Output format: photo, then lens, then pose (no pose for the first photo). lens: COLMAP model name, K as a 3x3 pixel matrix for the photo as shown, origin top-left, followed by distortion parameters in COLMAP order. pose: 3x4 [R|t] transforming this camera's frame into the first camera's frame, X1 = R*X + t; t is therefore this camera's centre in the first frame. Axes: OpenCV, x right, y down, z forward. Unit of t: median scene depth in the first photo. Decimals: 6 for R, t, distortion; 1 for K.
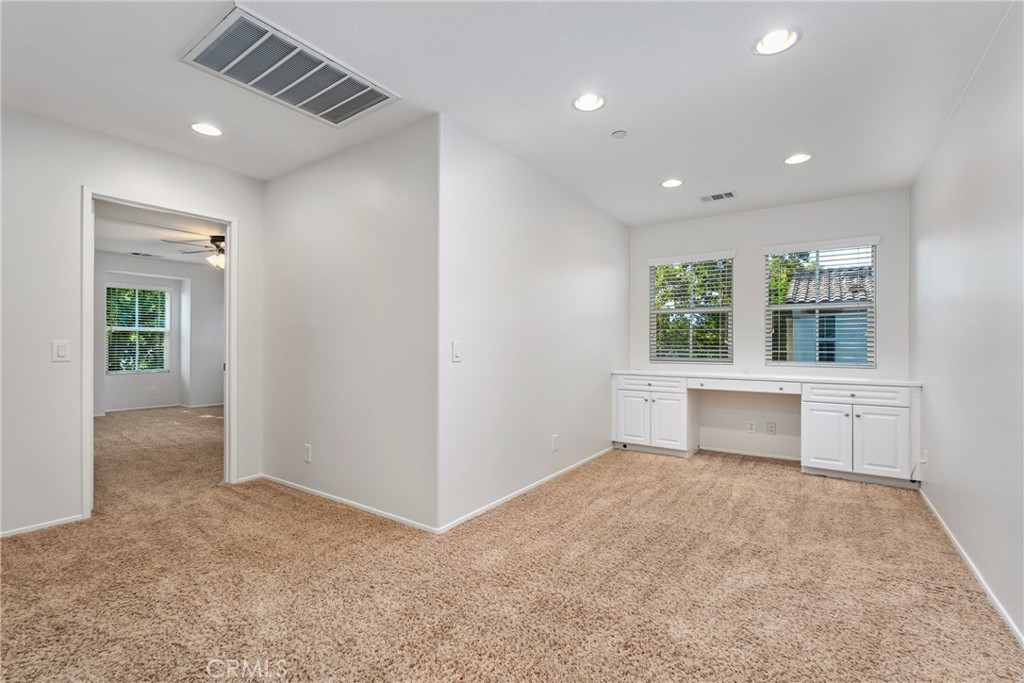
lens RADIAL K [[449.9, 0, 516.0], [0, 449.9, 342.2], [0, 0, 1]] dist [0.000556, 0.000126]
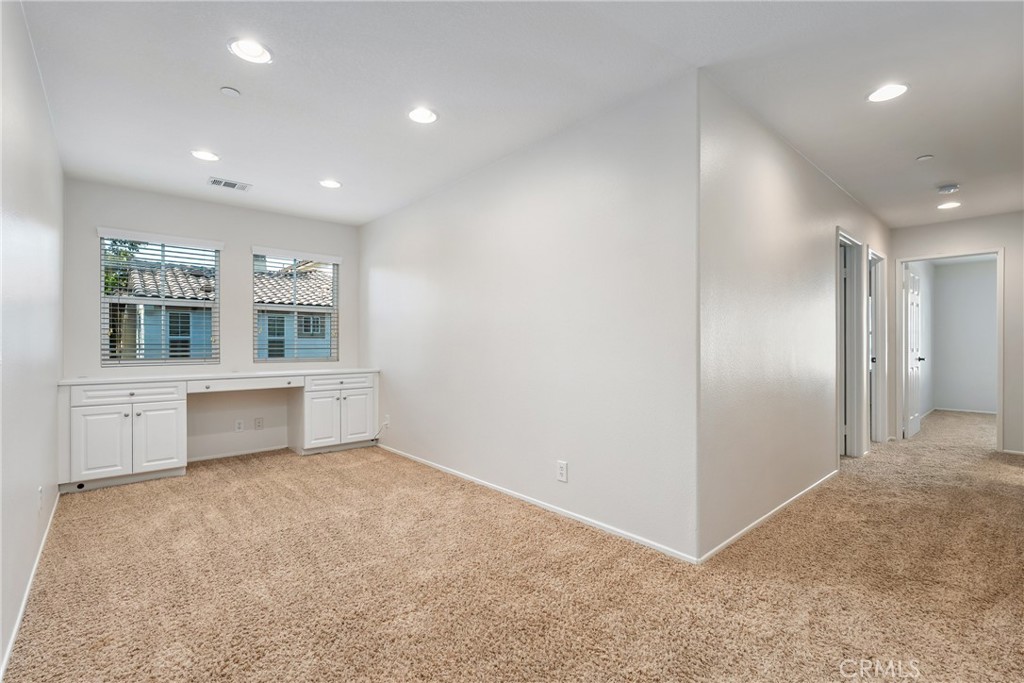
lens RADIAL K [[449.9, 0, 516.5], [0, 449.9, 342.4], [0, 0, 1]] dist [0.000556, 0.000126]
pose [[0.262520, -0.001733, 0.964925, -0.293630], [-0.003238, 0.999991, 0.002677, 0.000924], [-0.964921, -0.003827, 0.262512, 0.173173]]
